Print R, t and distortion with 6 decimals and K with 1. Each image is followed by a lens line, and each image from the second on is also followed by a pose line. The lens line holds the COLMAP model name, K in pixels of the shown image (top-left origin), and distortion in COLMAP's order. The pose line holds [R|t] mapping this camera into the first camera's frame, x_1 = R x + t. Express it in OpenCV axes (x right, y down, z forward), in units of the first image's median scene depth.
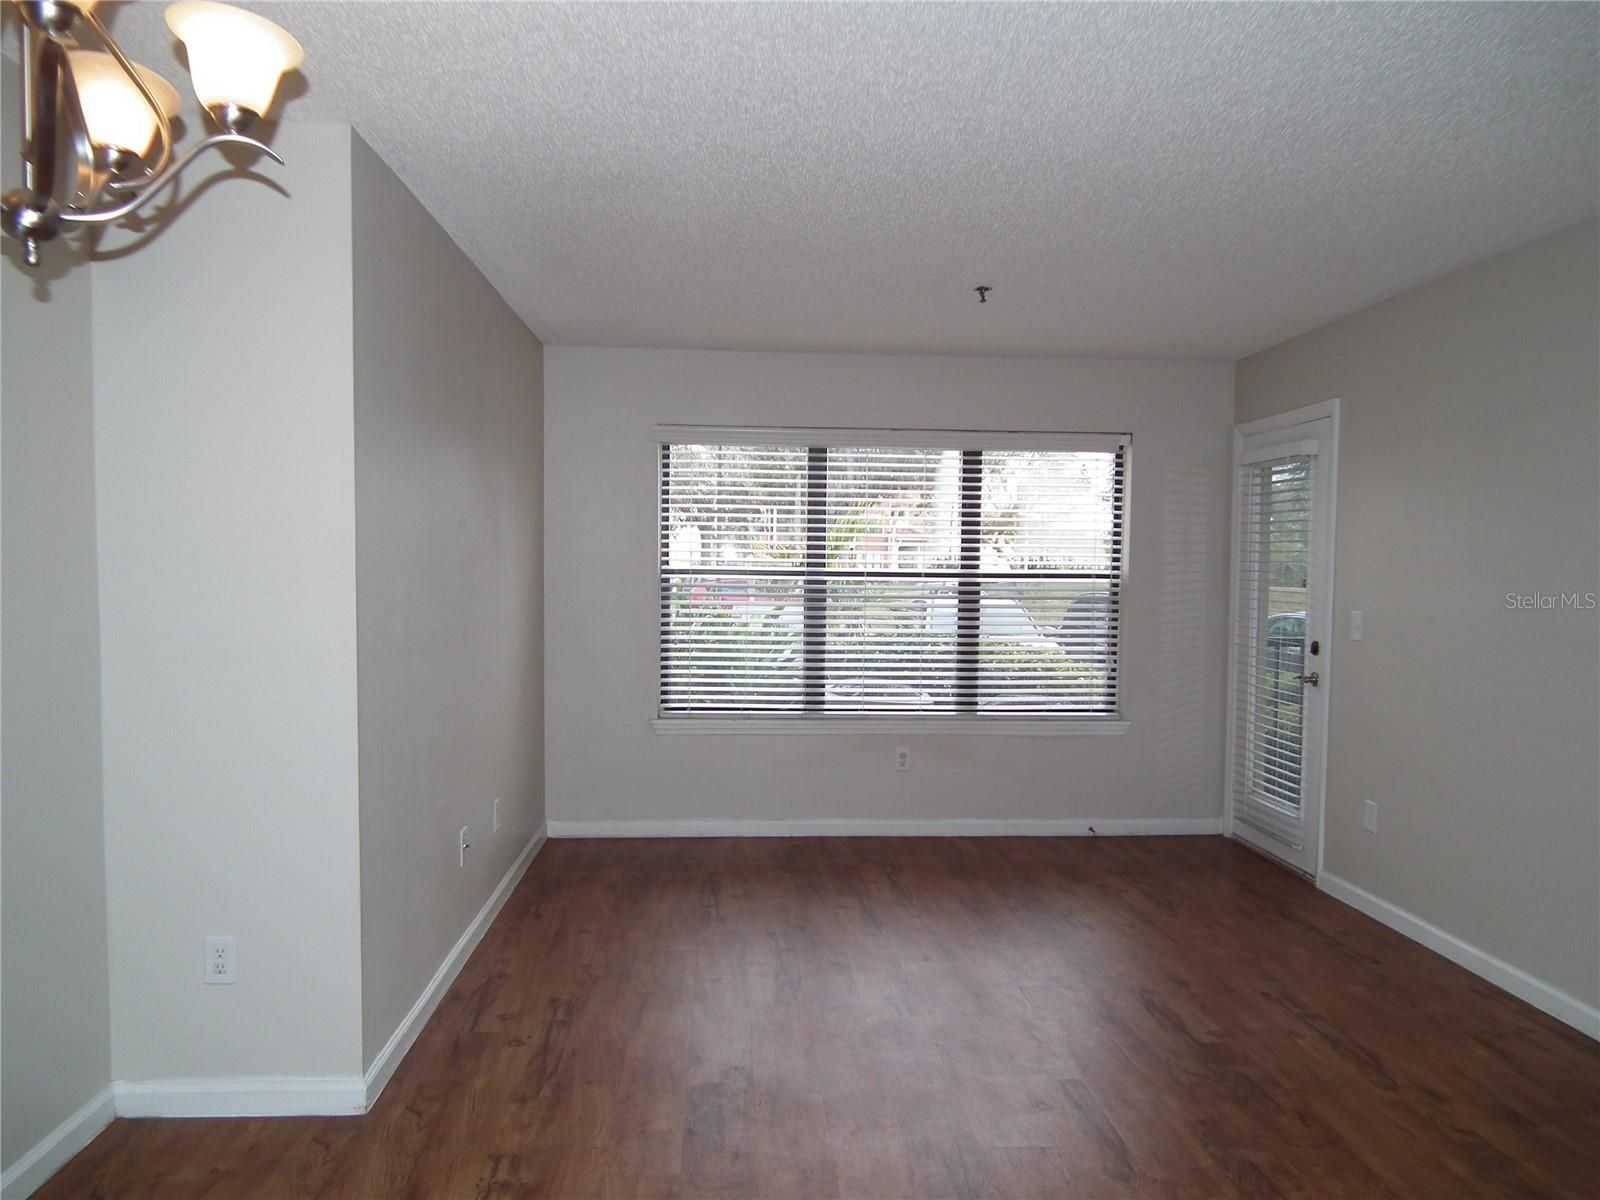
lens RADIAL K [[1101.1, 0, 798.3], [0, 1101.1, 616.2], [0, 0, 1]] dist [-0.004403, -0.012572]
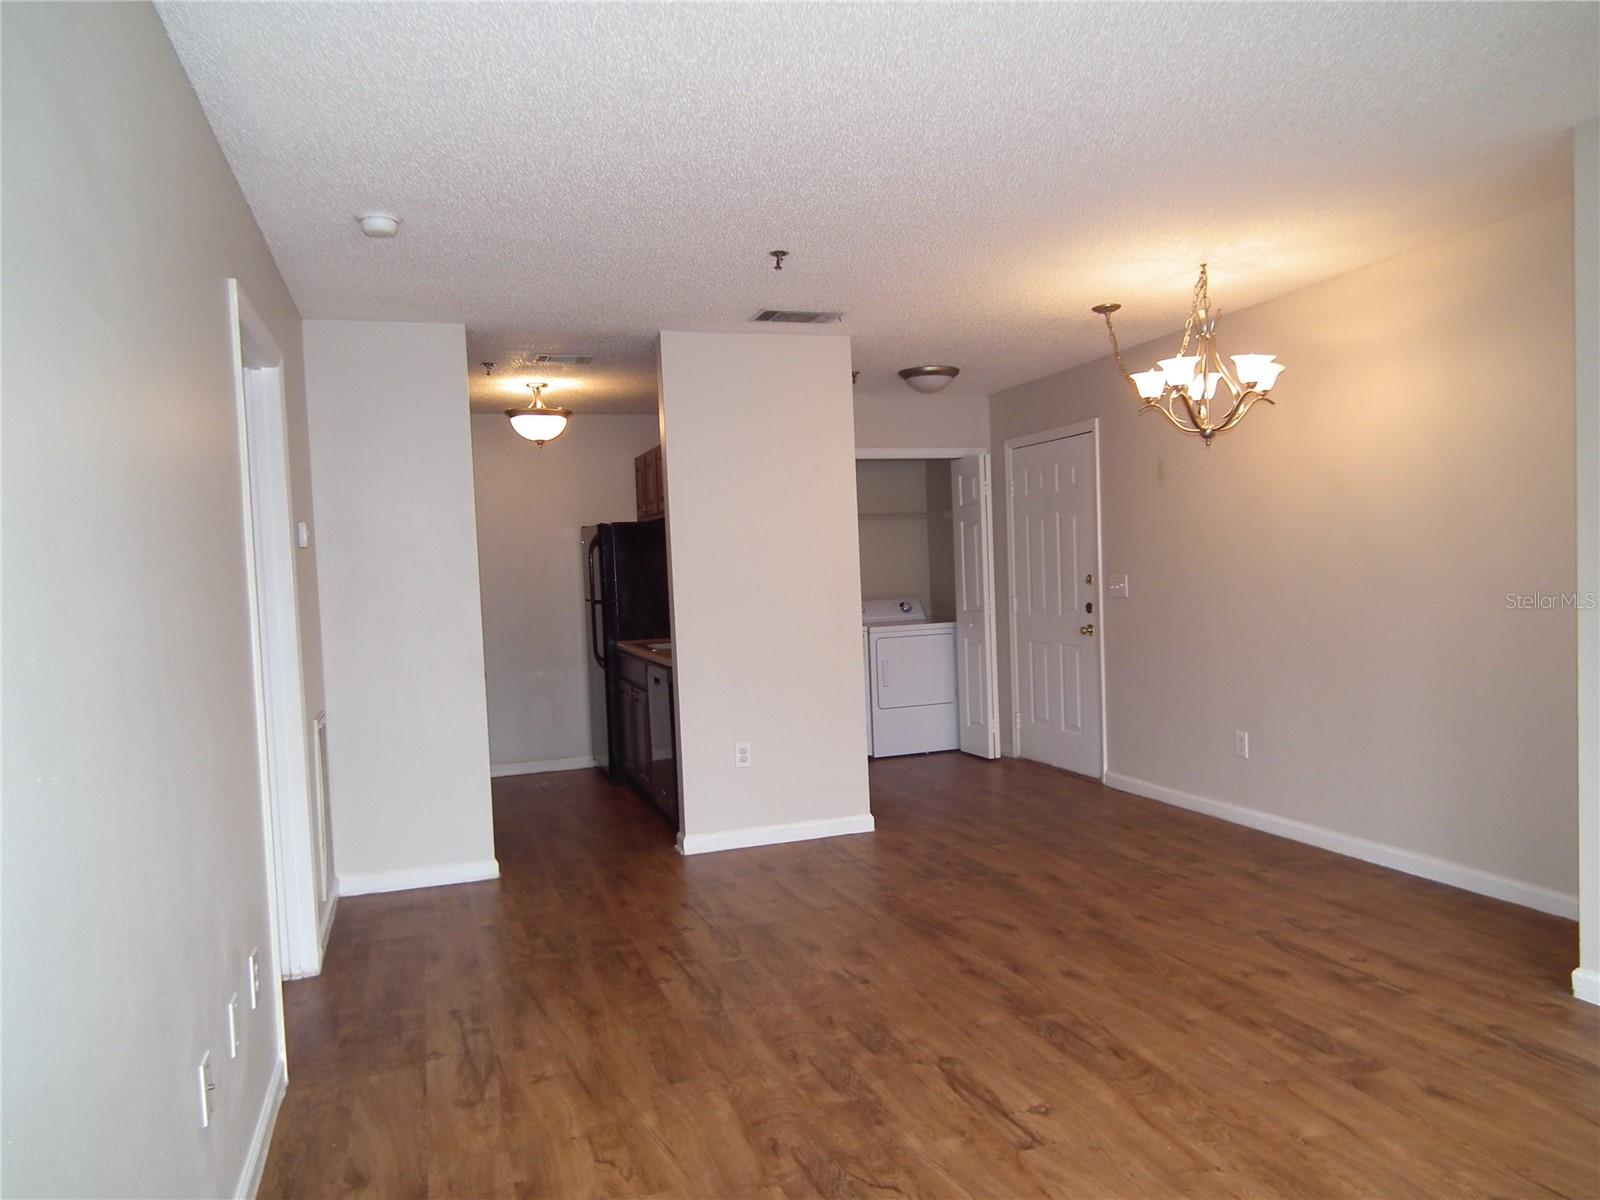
lens RADIAL K [[1098.5, 0, 805.2], [0, 1098.5, 624.6], [0, 0, 1]] dist [0.004222, -0.018155]
pose [[-0.962623, 0.046525, -0.266818, 0.377499], [0.022124, 0.995351, 0.093740, -0.031322], [0.269939, 0.084333, -0.959177, 1.056560]]
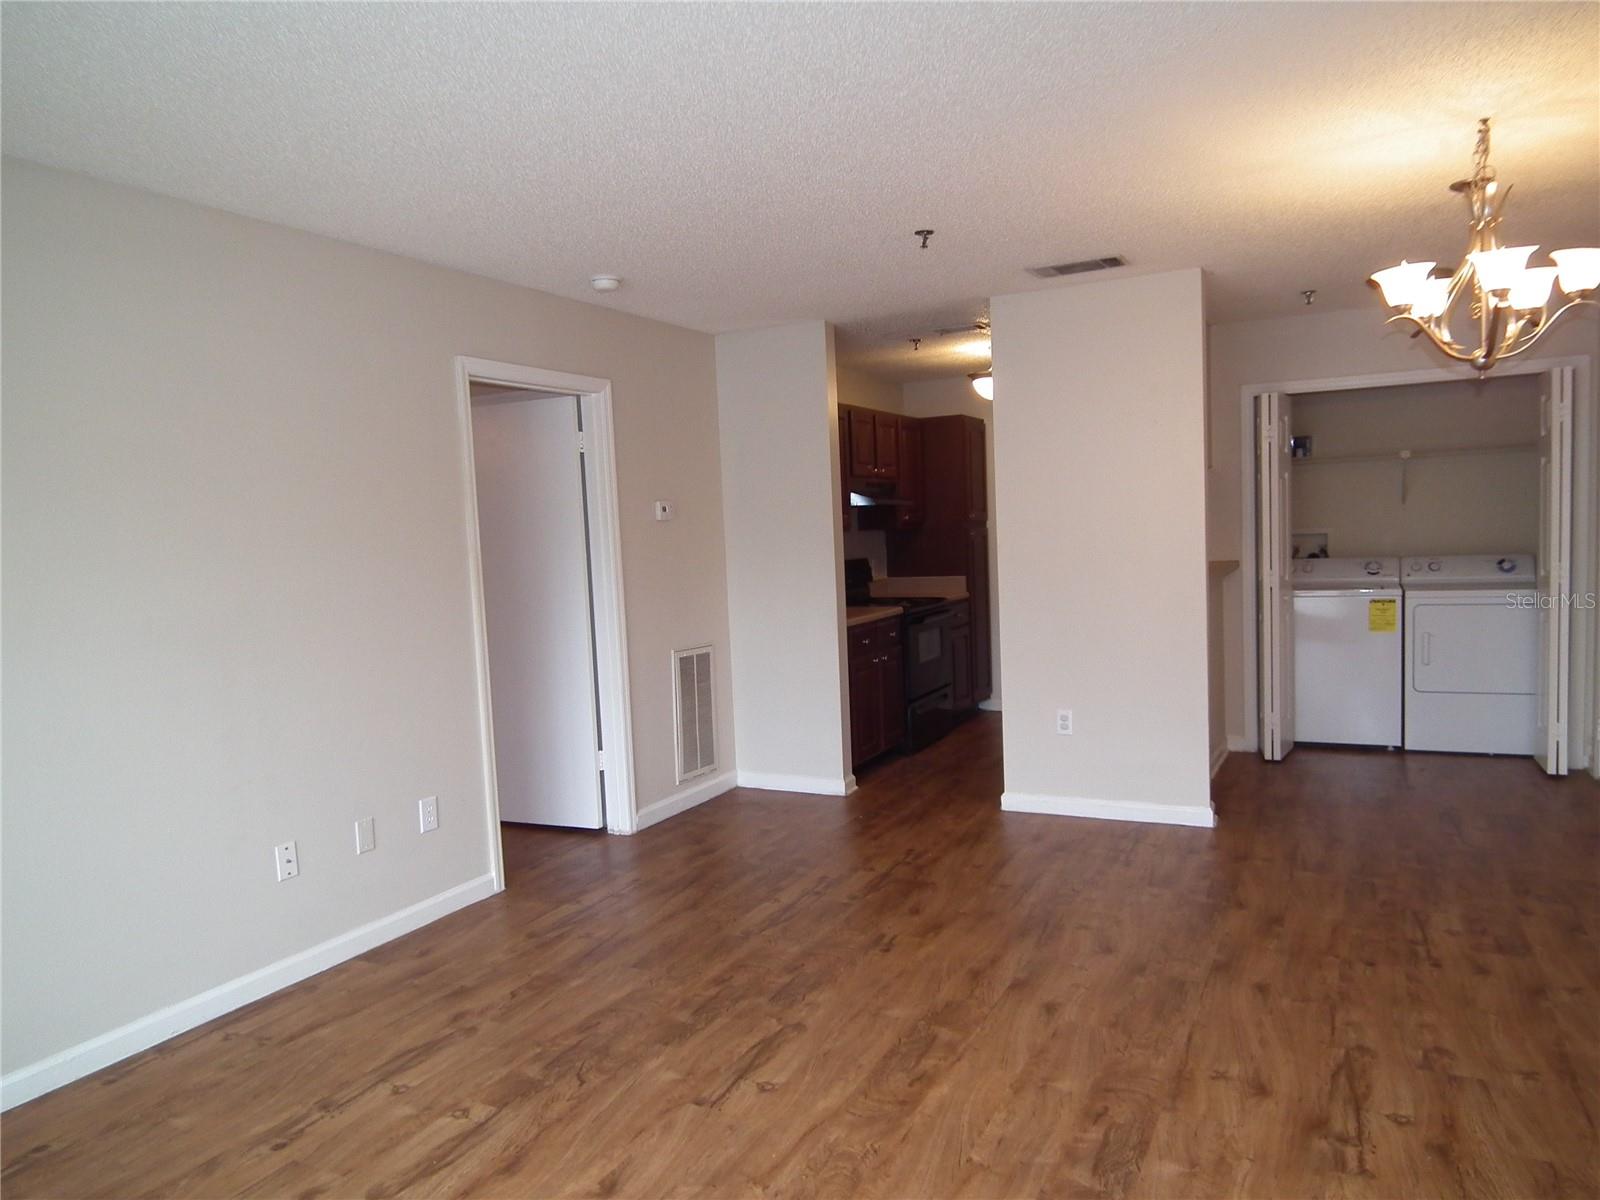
lens RADIAL K [[1101.1, 0, 798.3], [0, 1101.1, 616.2], [0, 0, 1]] dist [-0.004403, -0.012572]
pose [[-0.854740, -0.011380, 0.518932, -0.180375], [0.063135, 0.990057, 0.125702, -0.054846], [-0.515202, 0.140205, -0.845523, 1.031503]]
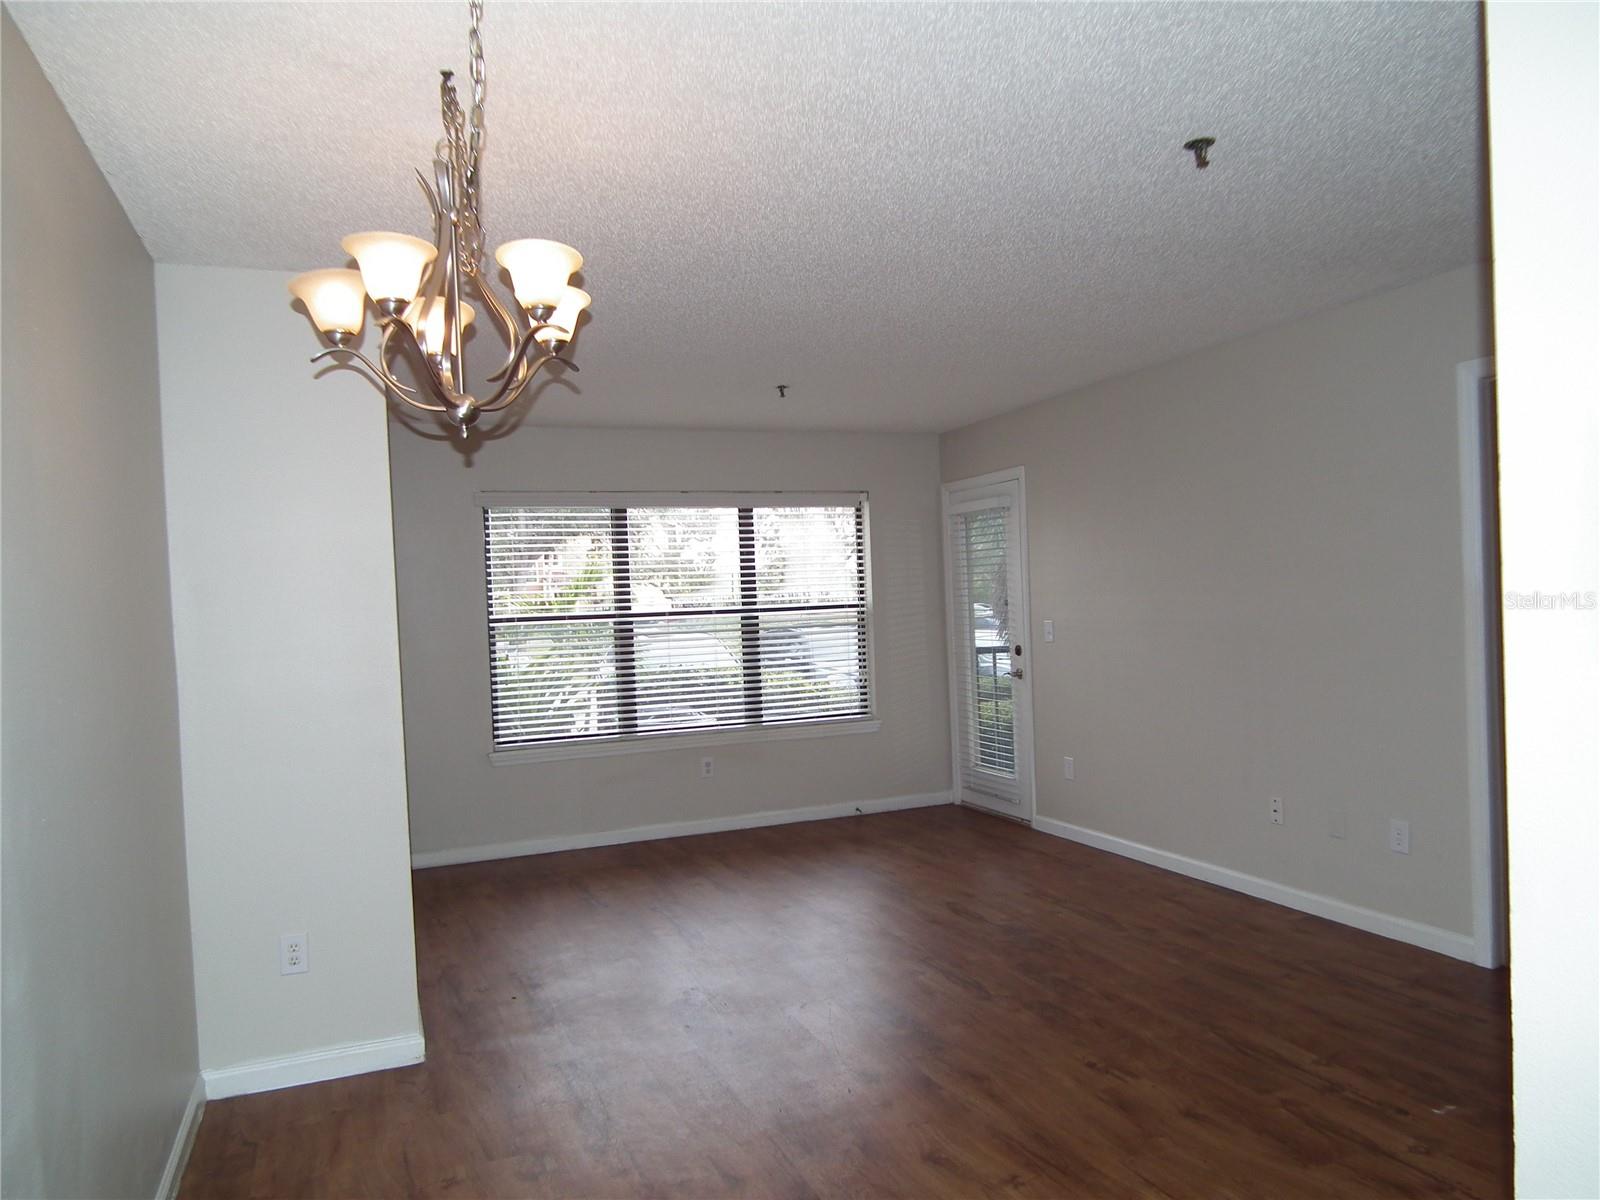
lens RADIAL K [[1098.5, 0, 805.2], [0, 1098.5, 624.6], [0, 0, 1]] dist [0.004222, -0.018155]
pose [[0.946359, -0.055131, 0.318378, -0.203436], [0.064567, 0.997730, -0.019150, 0.006209], [-0.316599, 0.038679, 0.947771, -0.192738]]
